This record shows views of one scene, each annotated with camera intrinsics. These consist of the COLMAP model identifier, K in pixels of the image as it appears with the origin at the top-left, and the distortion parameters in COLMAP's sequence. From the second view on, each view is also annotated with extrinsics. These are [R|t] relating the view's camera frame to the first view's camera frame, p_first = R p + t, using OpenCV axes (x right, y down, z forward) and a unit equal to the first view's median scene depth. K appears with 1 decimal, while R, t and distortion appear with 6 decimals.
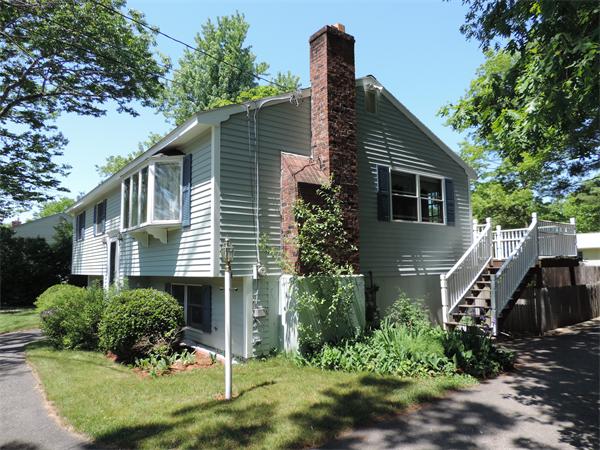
lens RADIAL K [[431.1, 0, 298.1], [0, 431.1, 226.7], [0, 0, 1]] dist [-0.023877, 0.017384]
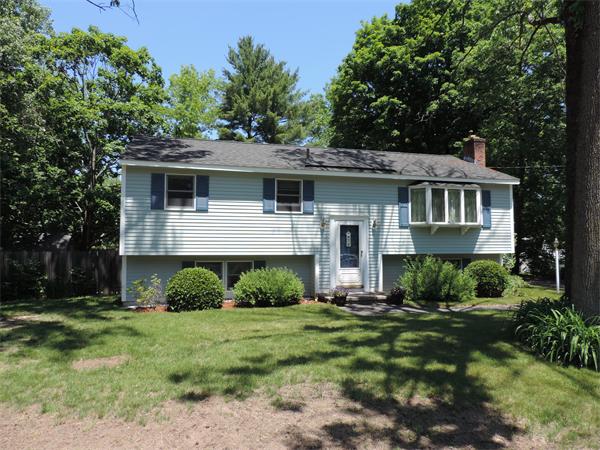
lens RADIAL K [[431.1, 0, 296.6], [0, 431.1, 225.0], [0, 0, 1]] dist [-0.023877, 0.017384]
pose [[0.361713, 0.061167, 0.930281, -1.901538], [-0.094205, 0.995136, -0.028803, 0.099443], [-0.927518, -0.077219, 0.365716, 0.875477]]
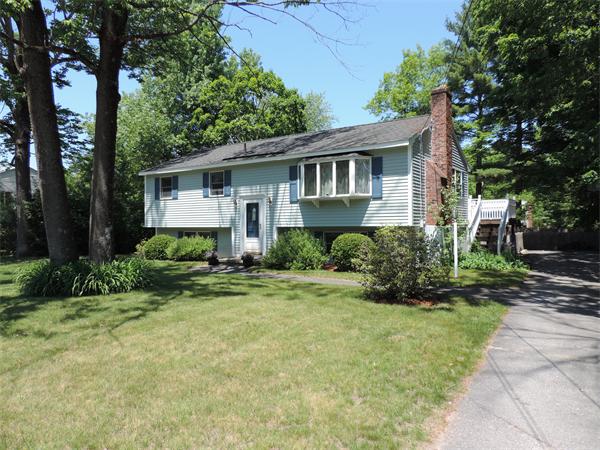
lens RADIAL K [[431.1, 0, 300.6], [0, 431.1, 227.6], [0, 0, 1]] dist [-0.023877, 0.017384]
pose [[0.945453, 0.004406, 0.325728, -0.911230], [-0.036745, 0.994970, 0.093196, -0.026526], [-0.323678, -0.100081, 0.940859, -0.461930]]
